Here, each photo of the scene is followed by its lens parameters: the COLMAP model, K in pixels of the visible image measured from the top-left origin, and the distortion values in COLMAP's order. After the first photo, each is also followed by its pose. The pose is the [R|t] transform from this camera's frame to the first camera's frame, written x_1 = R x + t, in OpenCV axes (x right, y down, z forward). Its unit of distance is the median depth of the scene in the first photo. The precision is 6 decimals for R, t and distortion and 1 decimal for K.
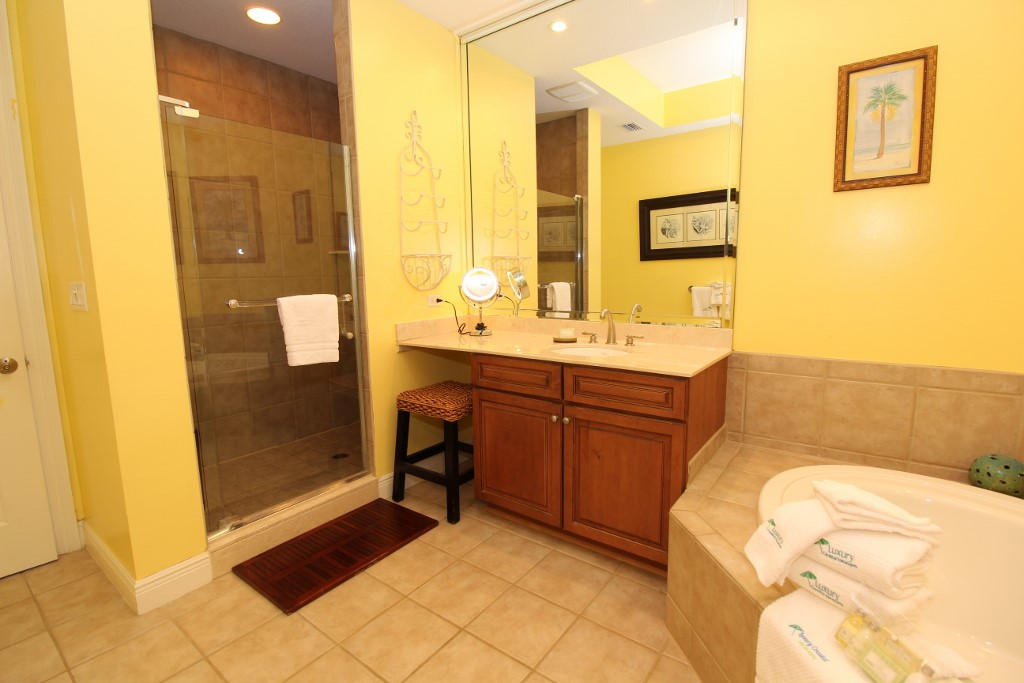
lens RADIAL K [[480.5, 0, 510.6], [0, 480.5, 340.3], [0, 0, 1]] dist [-0.004613, -0.001401]
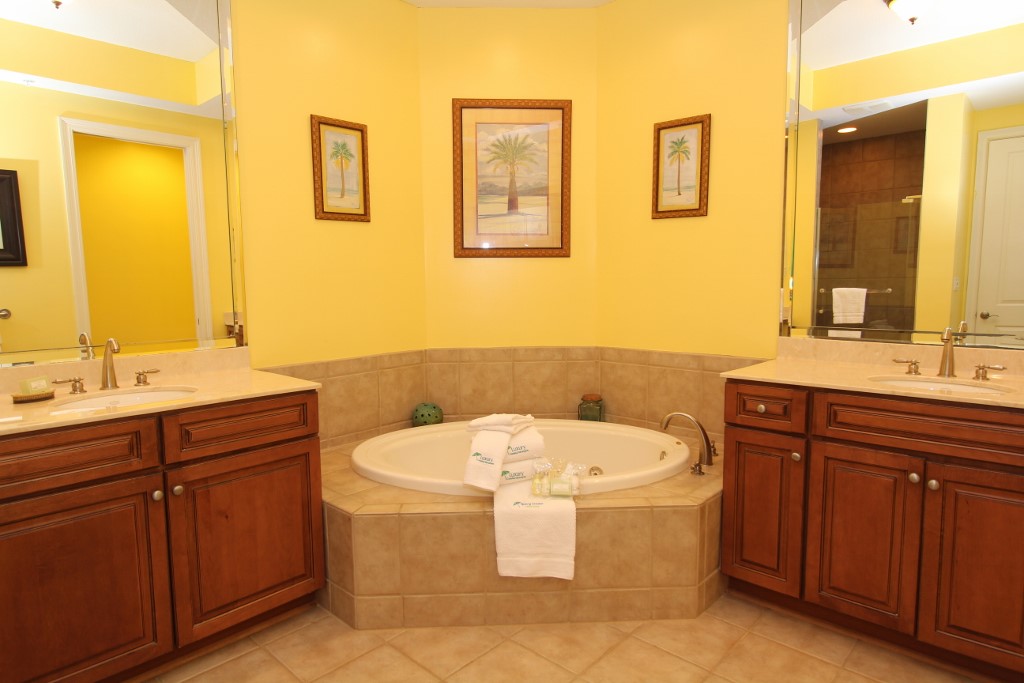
lens RADIAL K [[615.4, 0, 510.9], [0, 615.4, 341.7], [0, 0, 1]] dist [0.001518, -0.000758]
pose [[0.102225, -0.084695, 0.991149, -0.808147], [0.149134, 0.986413, 0.068909, -0.045754], [-0.983519, 0.140770, 0.113467, 0.409586]]
